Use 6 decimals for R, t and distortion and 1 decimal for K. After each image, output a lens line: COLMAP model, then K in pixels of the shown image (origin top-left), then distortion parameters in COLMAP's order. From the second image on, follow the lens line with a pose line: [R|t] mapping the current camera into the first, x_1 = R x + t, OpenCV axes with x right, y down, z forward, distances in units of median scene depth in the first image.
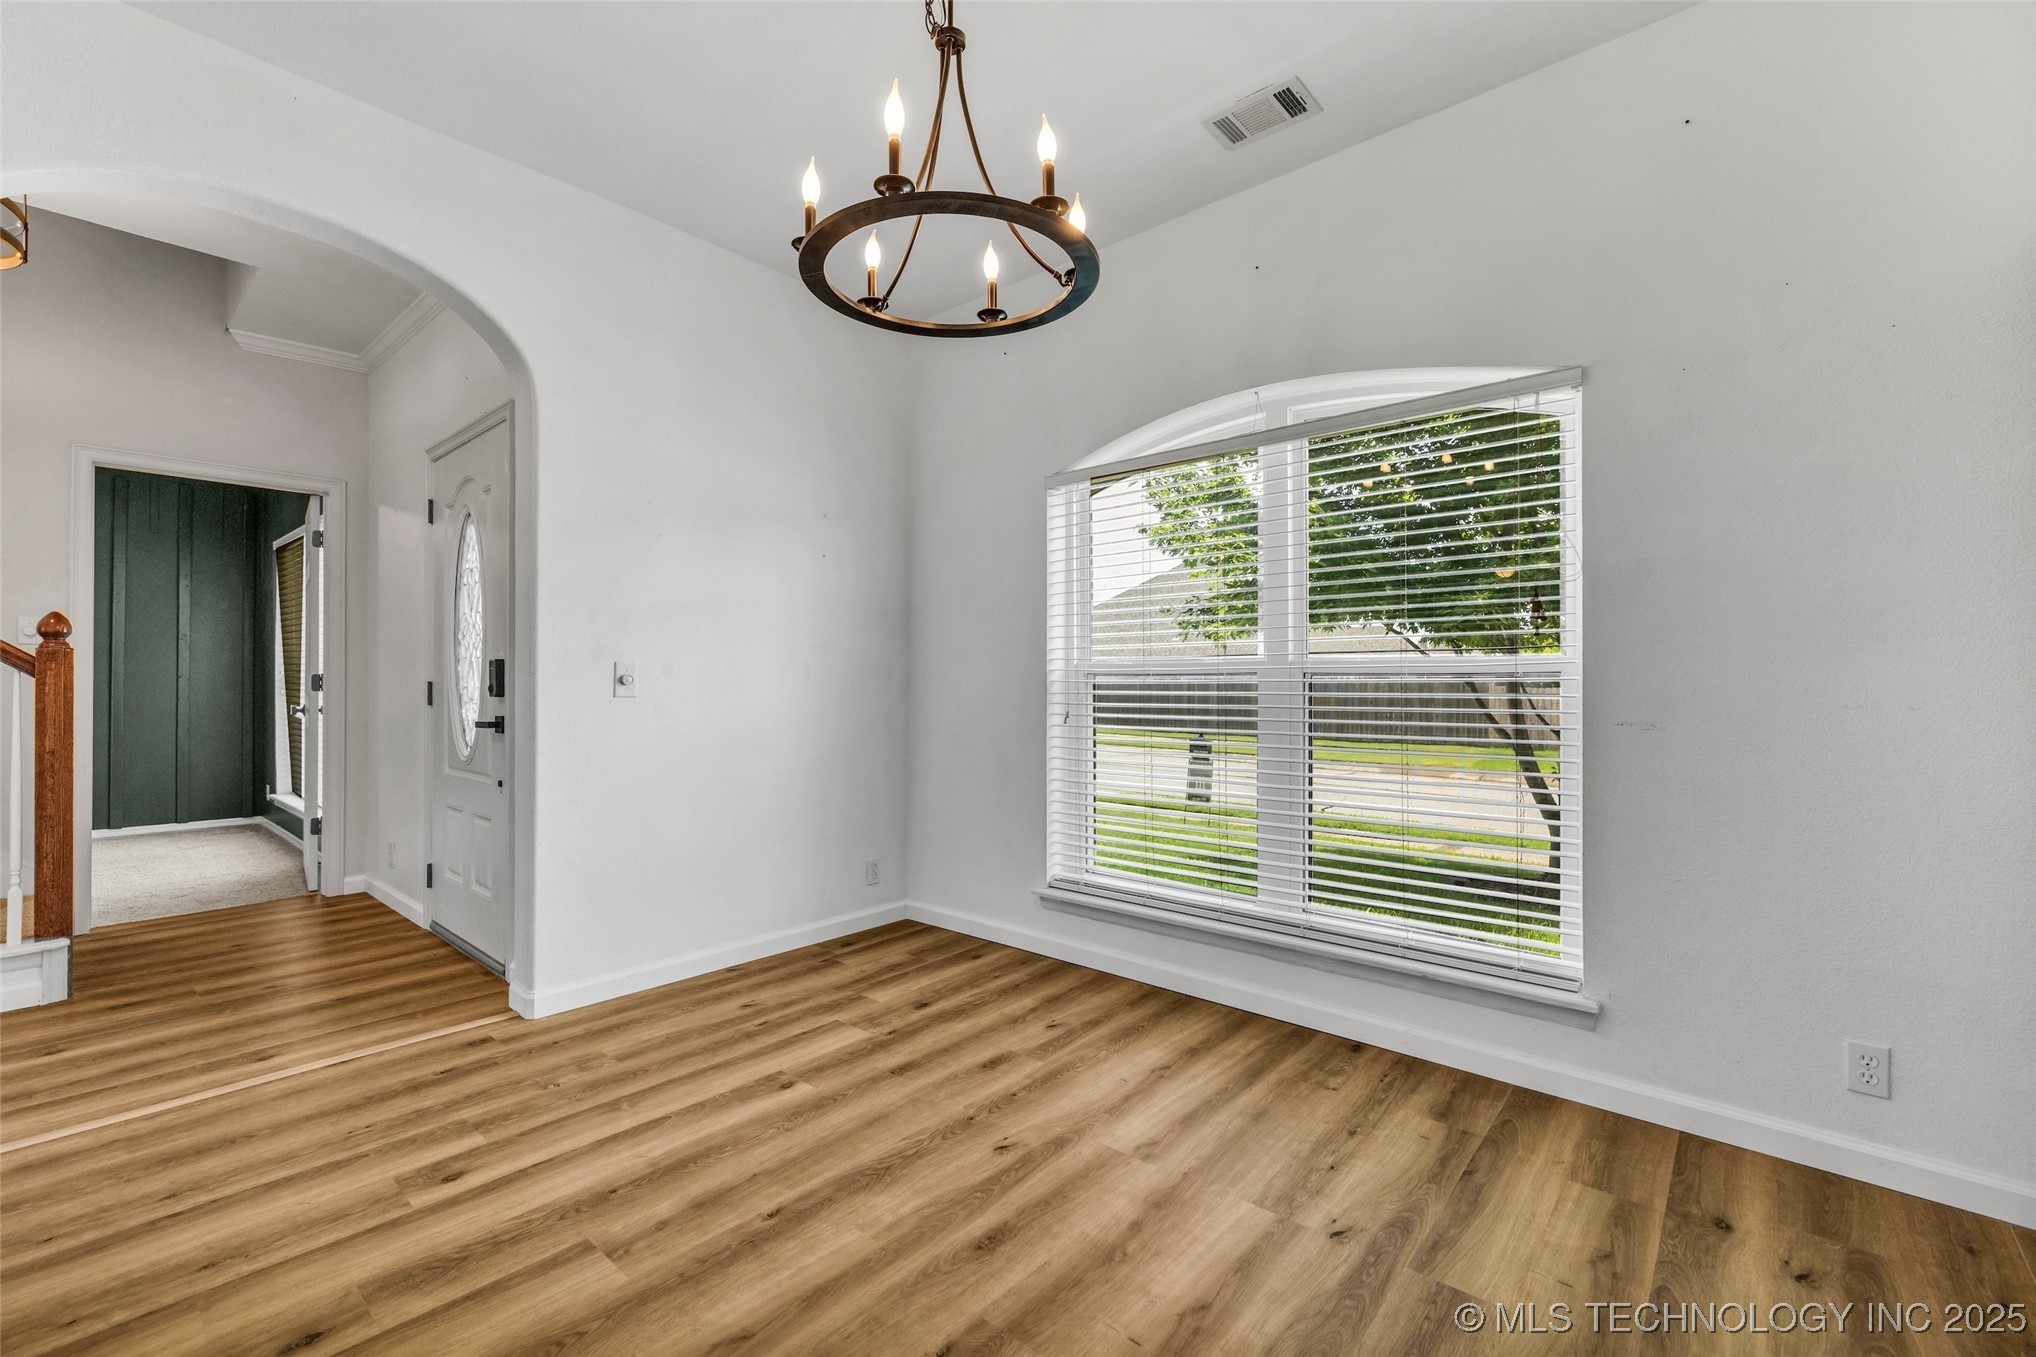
lens RADIAL K [[854.7, 0, 1013.9], [0, 854.7, 692.3], [0, 0, 1]] dist [-0.001160, -0.000779]
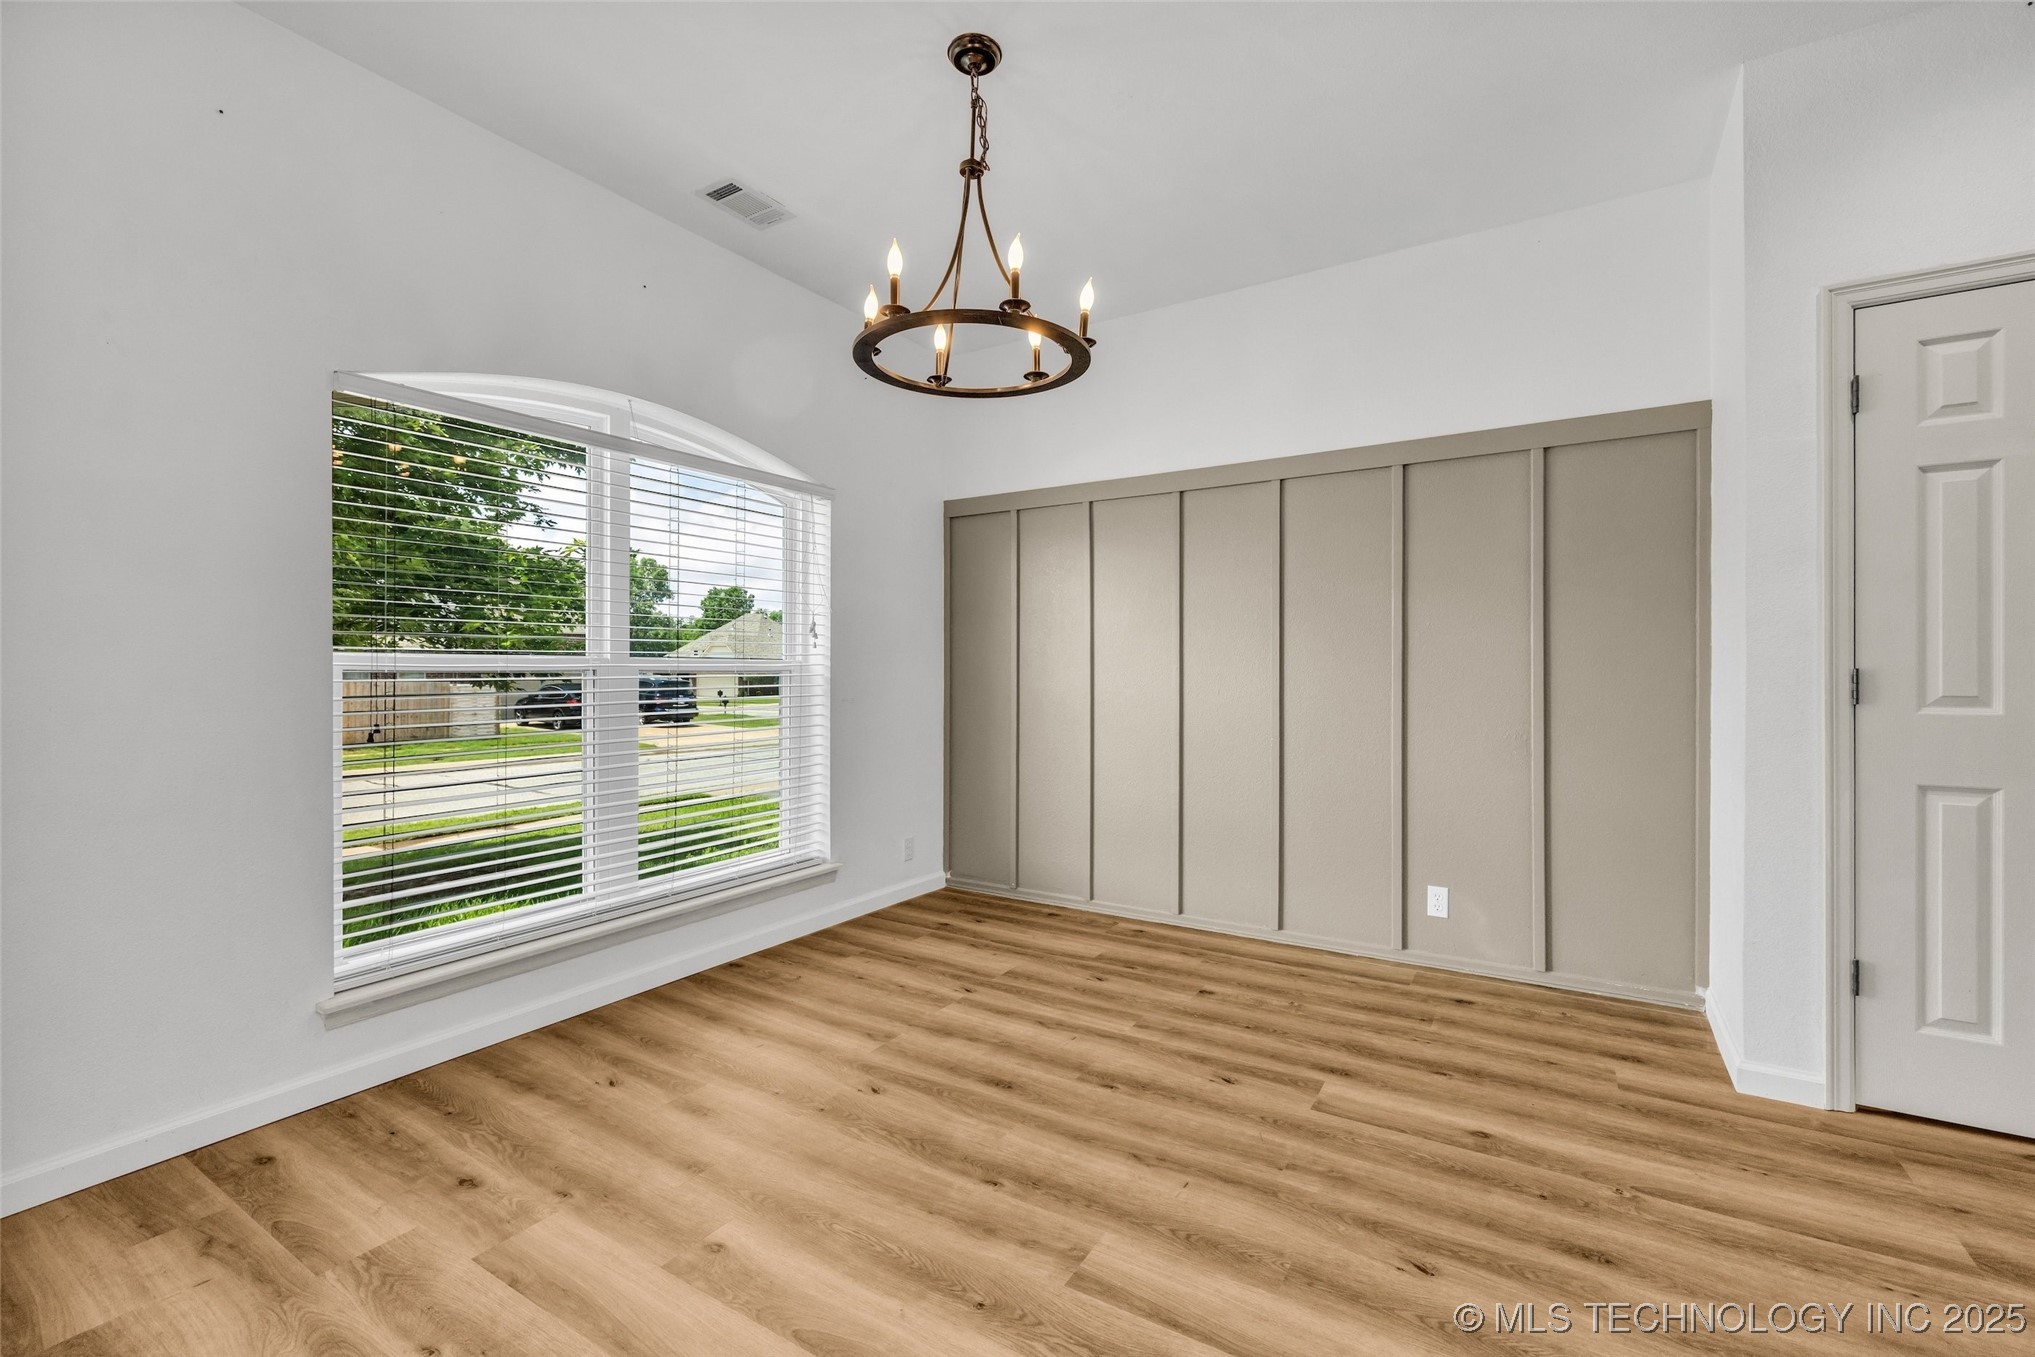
lens RADIAL K [[854.3, 0, 1023.4], [0, 854.3, 678.6], [0, 0, 1]] dist [-0.001160, -0.000779]
pose [[-0.158575, -0.013351, 0.987257, -1.046227], [0.012494, 0.999801, 0.015527, -0.027638], [-0.987268, 0.014797, -0.158376, 0.881165]]
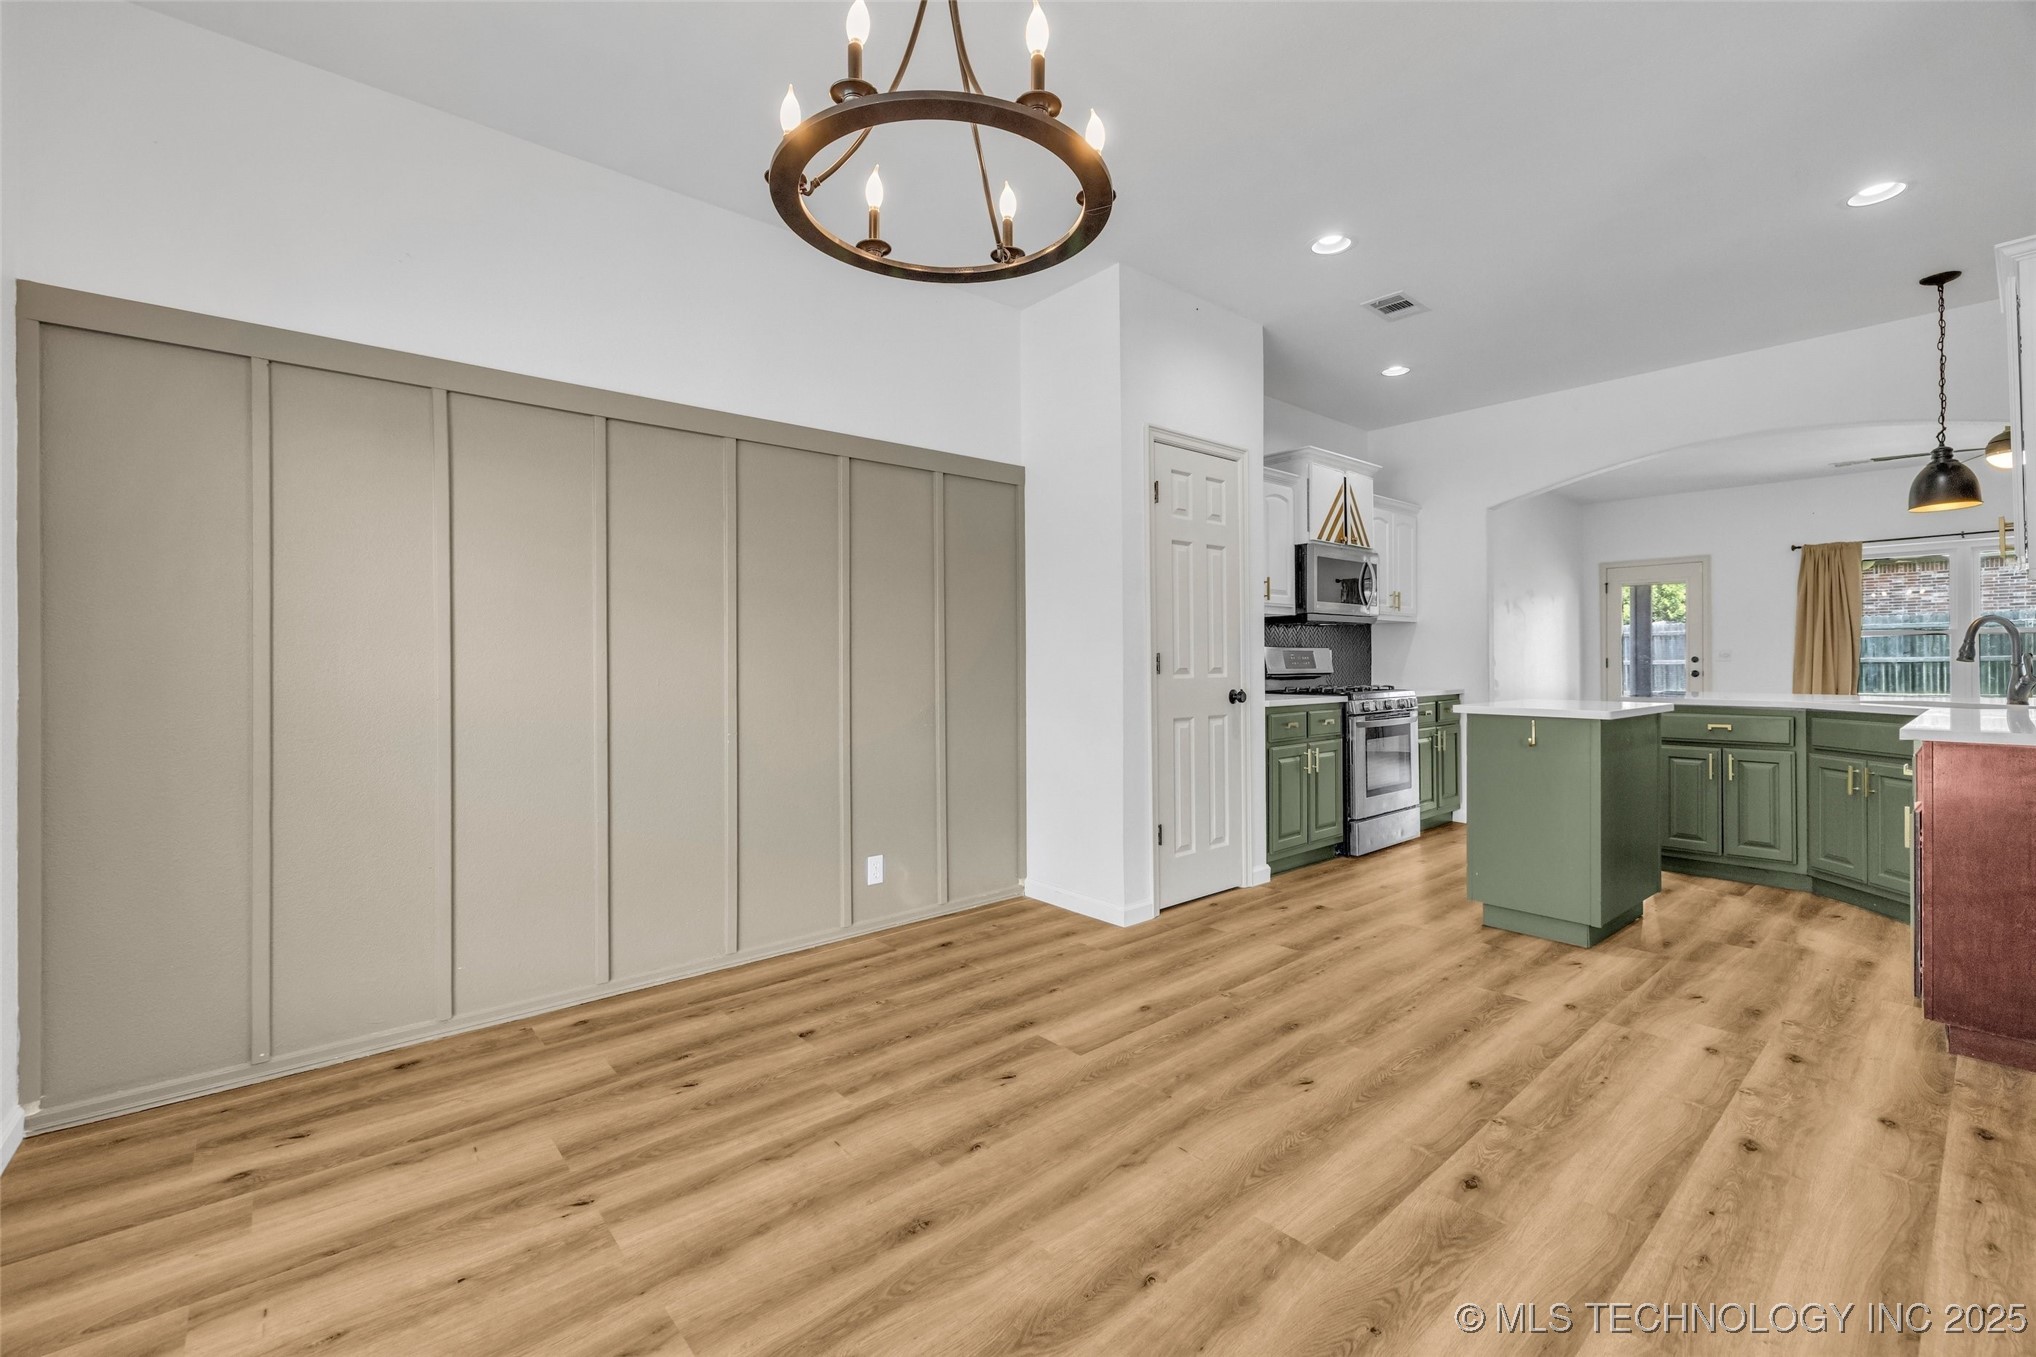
lens RADIAL K [[854.7, 0, 1000.1], [0, 854.7, 667.7], [0, 0, 1]] dist [-0.001160, -0.000779]
pose [[-0.987859, 0.001238, 0.155345, -0.210559], [0.004600, 0.999763, 0.021290, -0.020923], [-0.155282, 0.021746, -0.987631, 1.461786]]
